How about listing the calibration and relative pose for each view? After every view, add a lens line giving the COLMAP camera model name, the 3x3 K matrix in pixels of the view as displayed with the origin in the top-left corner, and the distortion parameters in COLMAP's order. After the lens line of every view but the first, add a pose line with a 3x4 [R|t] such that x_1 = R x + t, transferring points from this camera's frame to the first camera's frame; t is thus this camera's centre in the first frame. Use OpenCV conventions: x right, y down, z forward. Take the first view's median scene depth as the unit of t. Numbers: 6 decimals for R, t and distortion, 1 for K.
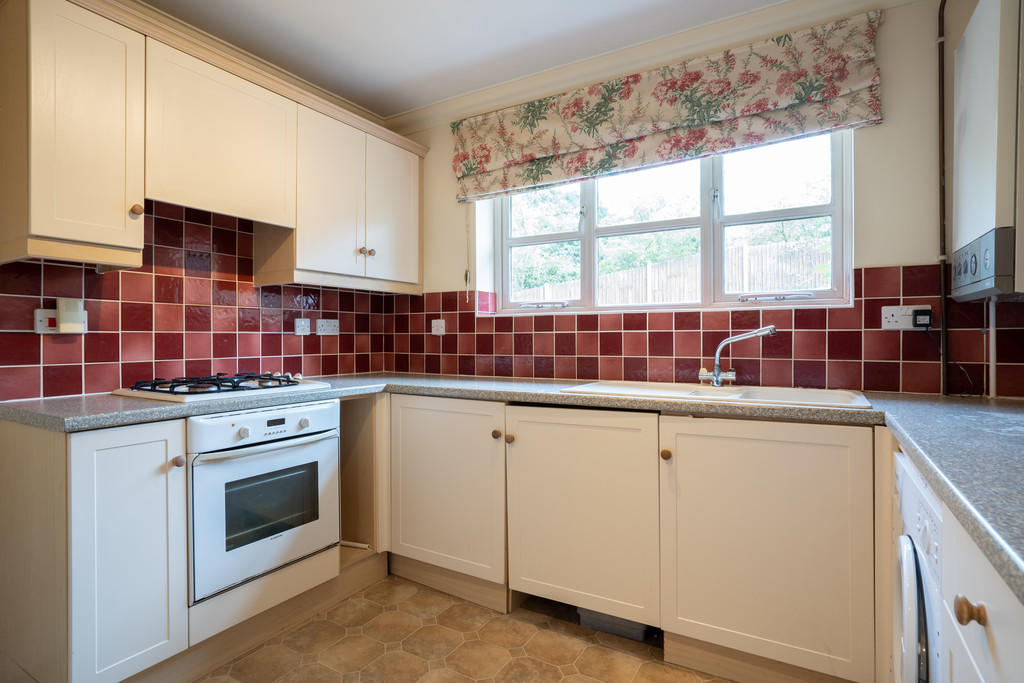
lens RADIAL K [[567.9, 0, 512.0], [0, 567.9, 341.5], [0, 0, 1]] dist [0.023081, 0.000478]
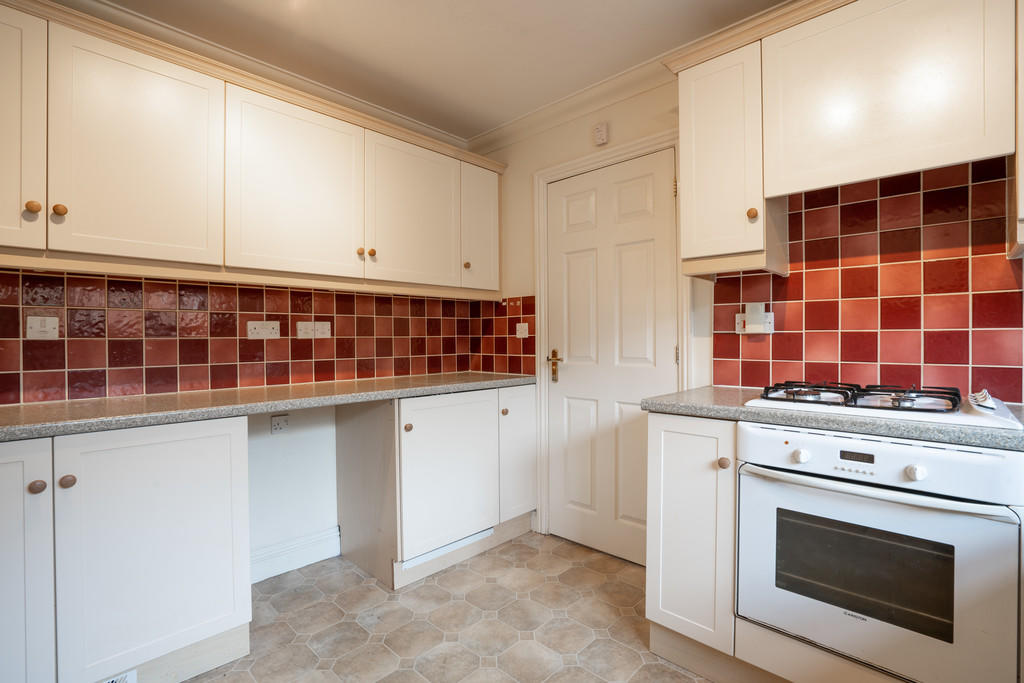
lens RADIAL K [[475.1, 0, 512.0], [0, 475.1, 341.5], [0, 0, 1]] dist [-0.020448, 0.000616]
pose [[-0.238120, 0.011555, -0.971167, 0.261550], [-0.001471, 0.999924, 0.012258, -0.008856], [0.971235, 0.004348, -0.238085, 0.741903]]
